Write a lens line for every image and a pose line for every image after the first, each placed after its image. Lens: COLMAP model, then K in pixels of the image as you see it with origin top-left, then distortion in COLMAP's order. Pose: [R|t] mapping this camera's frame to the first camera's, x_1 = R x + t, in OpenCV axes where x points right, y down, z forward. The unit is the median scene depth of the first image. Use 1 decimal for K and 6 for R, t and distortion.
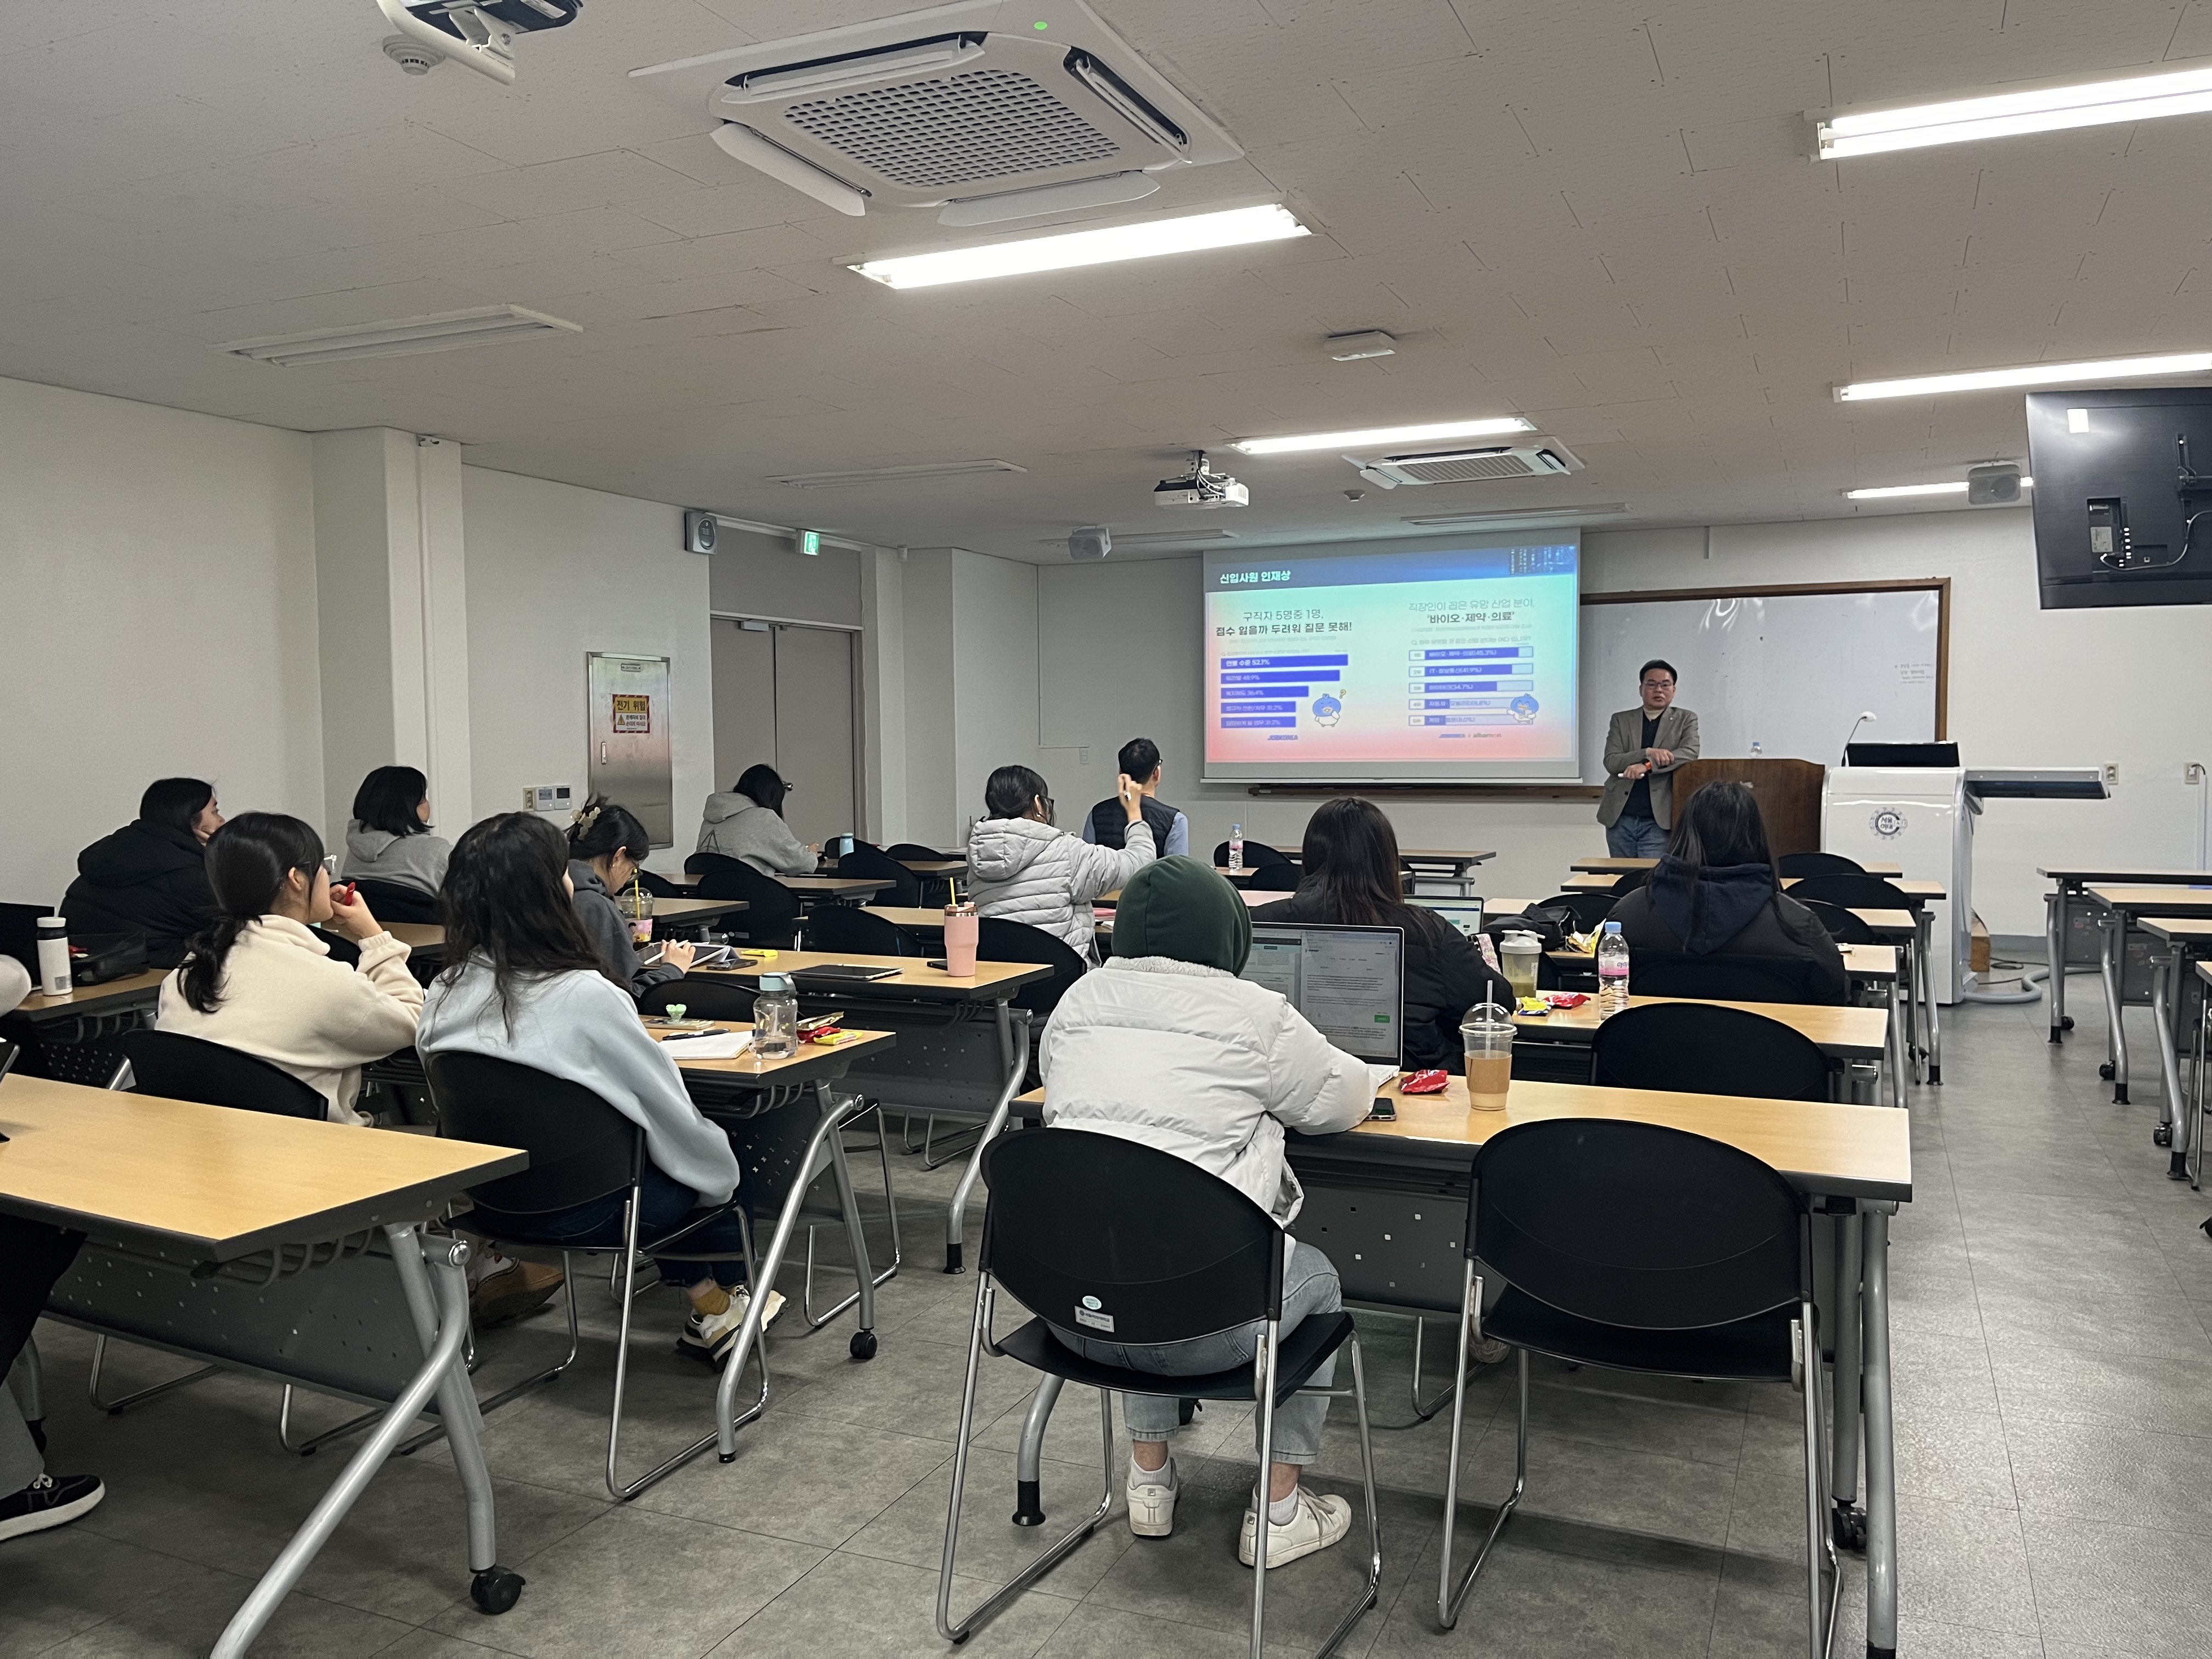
lens RADIAL K [[1695.6, 0, 1106.0], [0, 1695.6, 829.5], [0, 0, 1]] dist [0.049557, -0.043280]
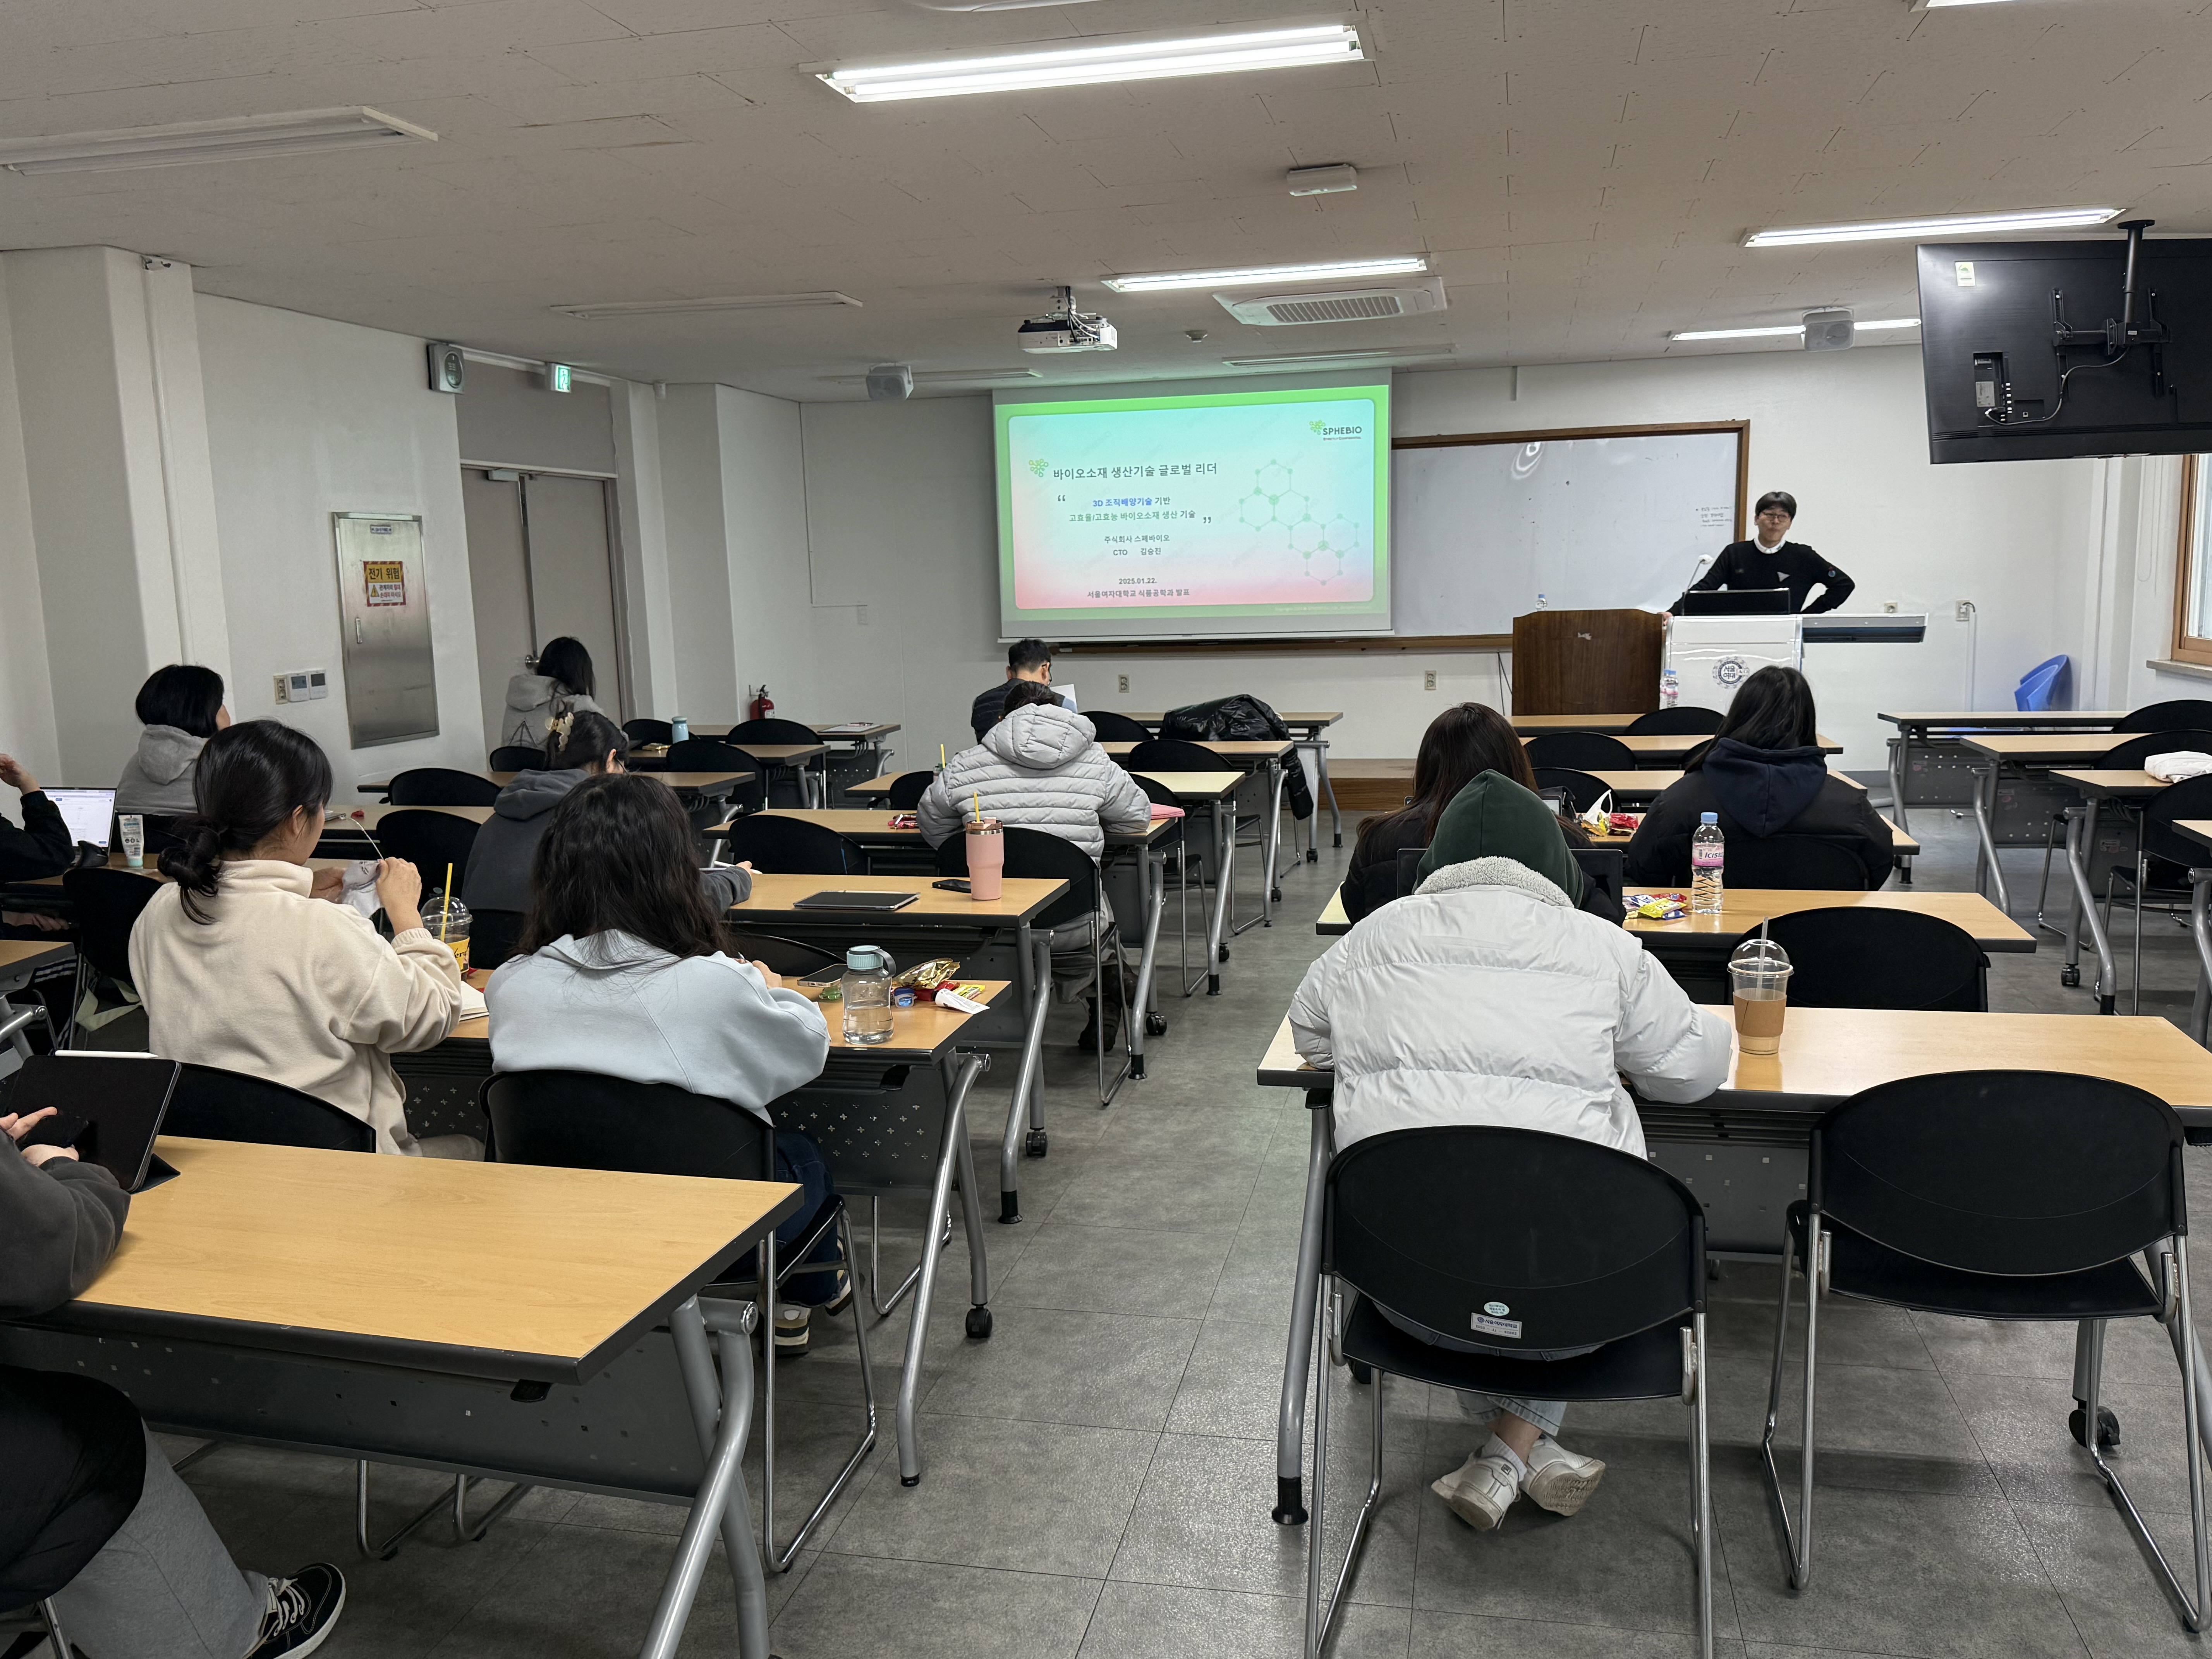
lens RADIAL K [[1751.3, 0, 1112.9], [0, 1751.3, 825.5], [0, 0, 1]] dist [0.112378, -0.201530]
pose [[0.978775, -0.046468, 0.199599, -0.124339], [0.028403, 0.995314, 0.092433, -0.022612], [-0.202959, -0.084801, 0.975508, 0.047829]]
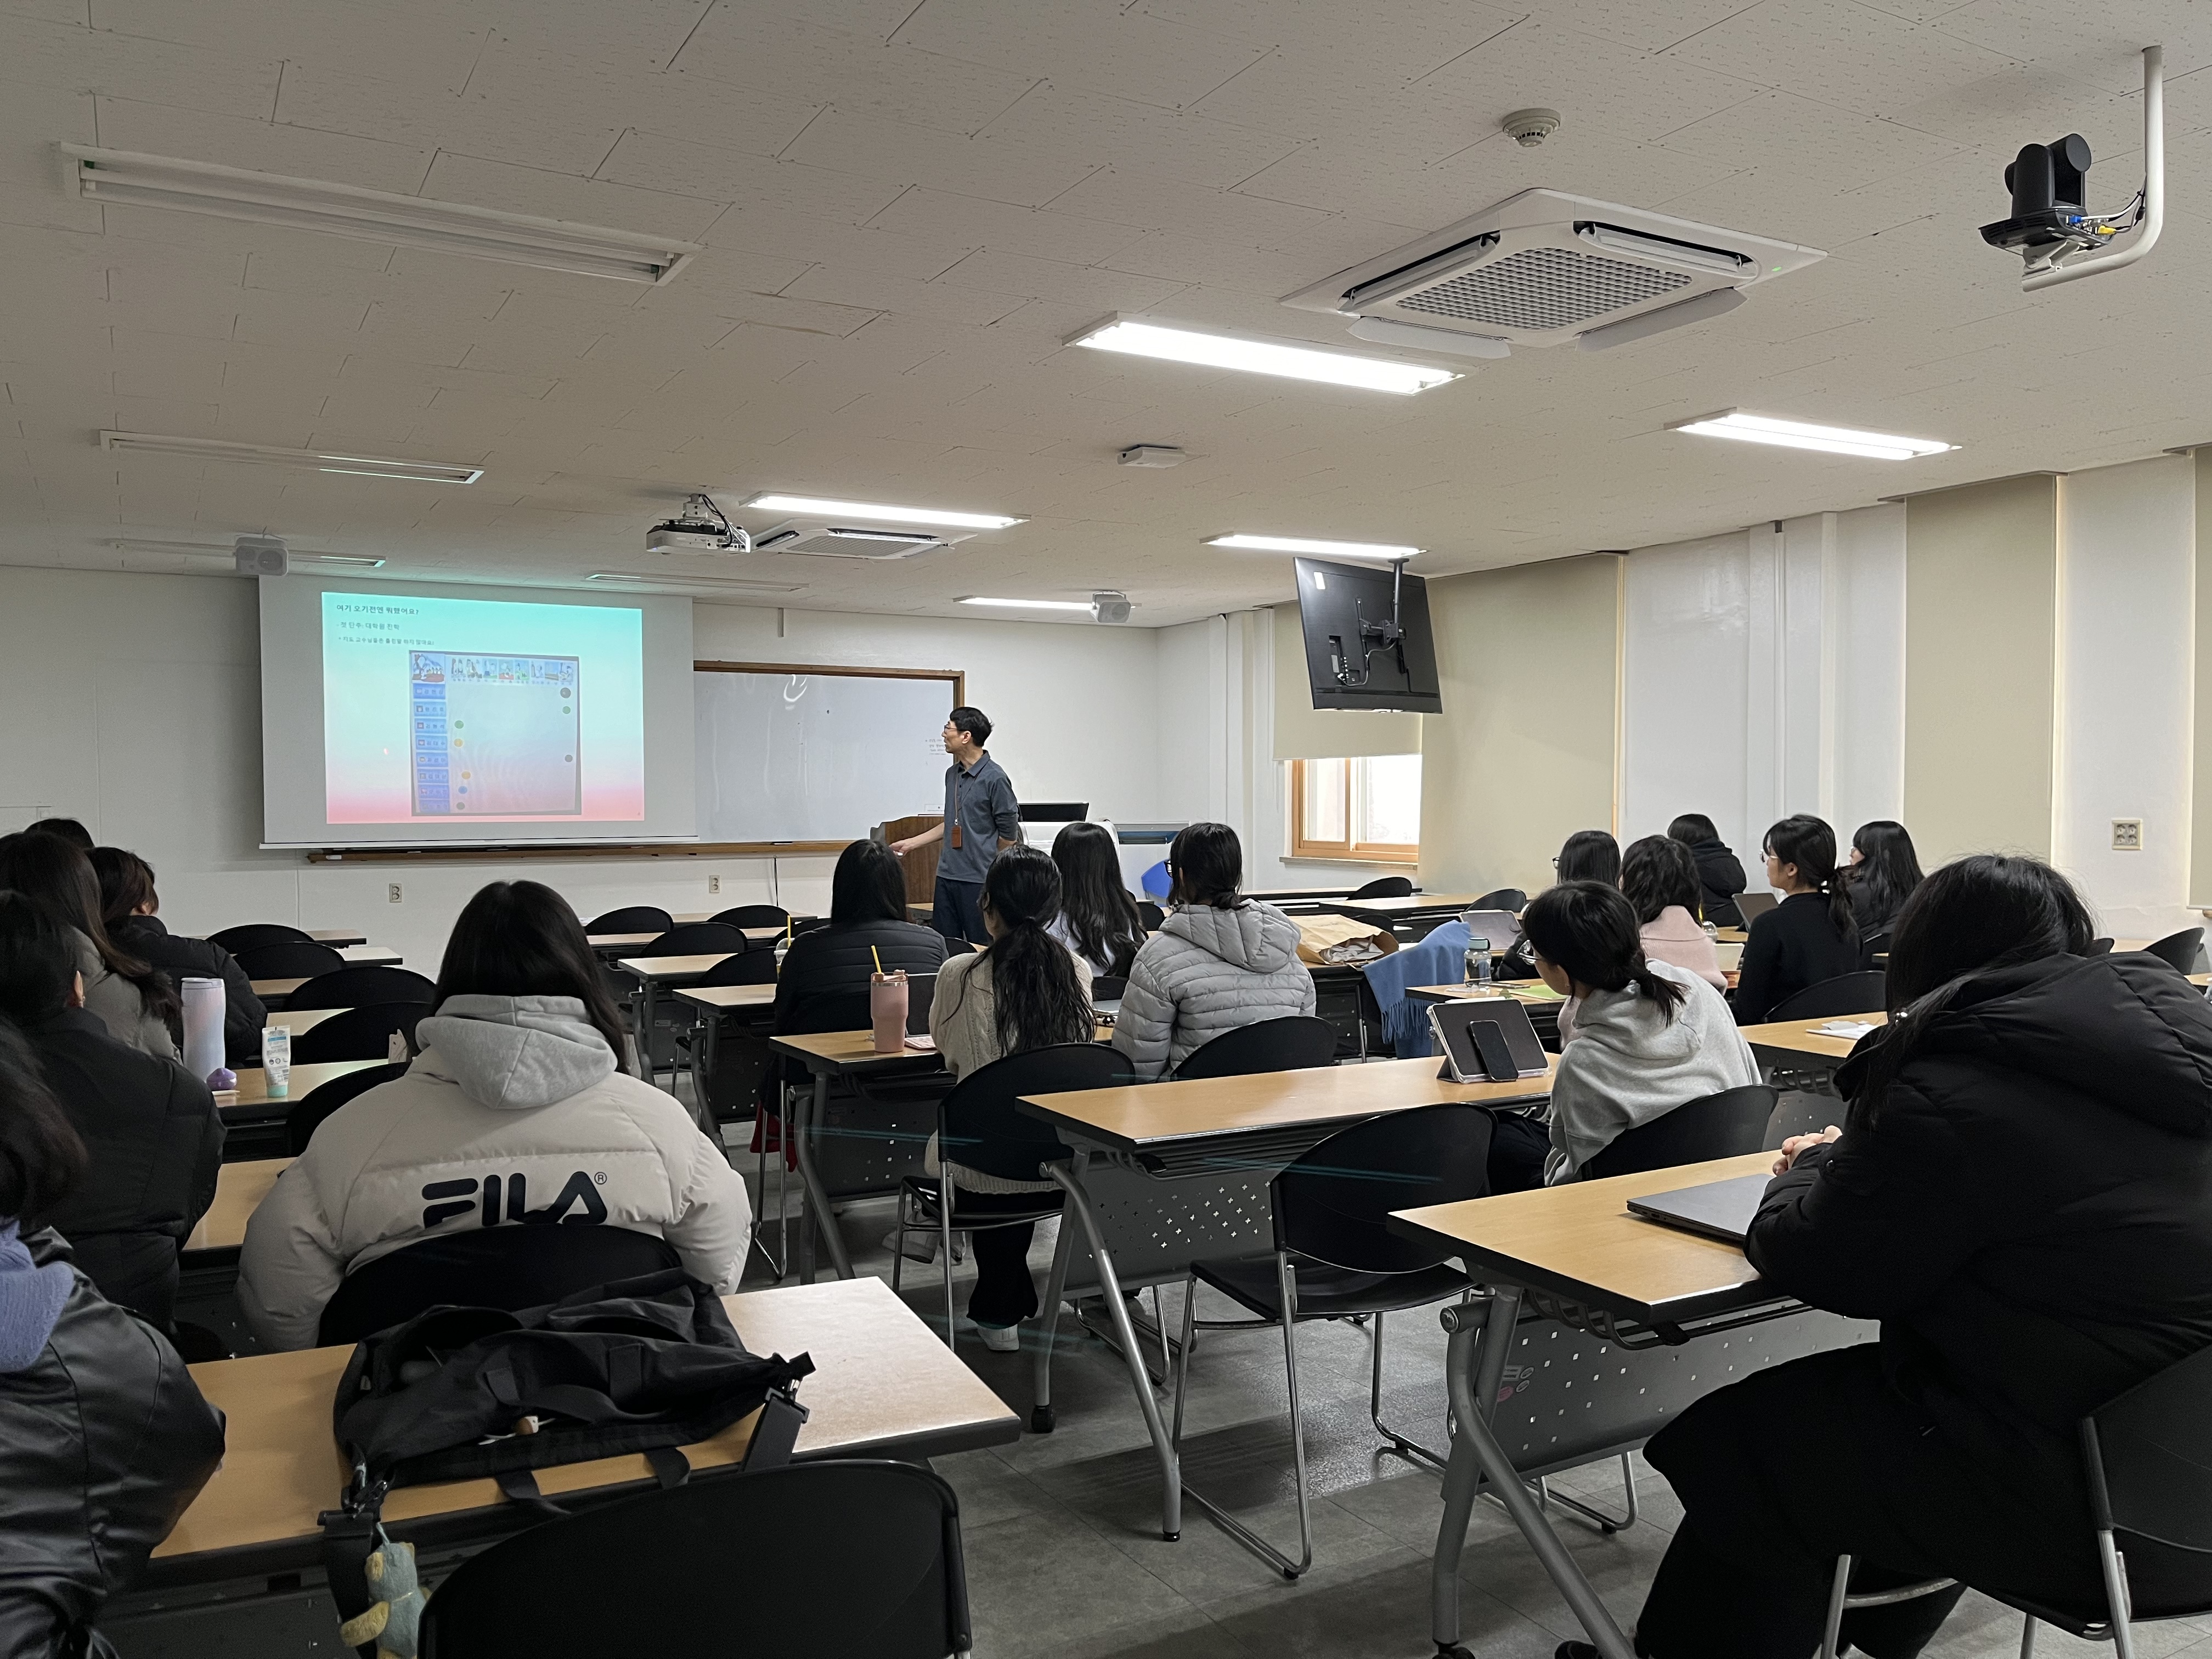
lens RADIAL K [[1695.6, 0, 1106.0], [0, 1695.6, 829.5], [0, 0, 1]] dist [0.049557, -0.043280]
pose [[0.583685, -0.008866, 0.811932, -0.605203], [0.040098, 0.999035, -0.017917, -0.007526], [-0.810990, 0.043014, 0.583477, 0.267100]]
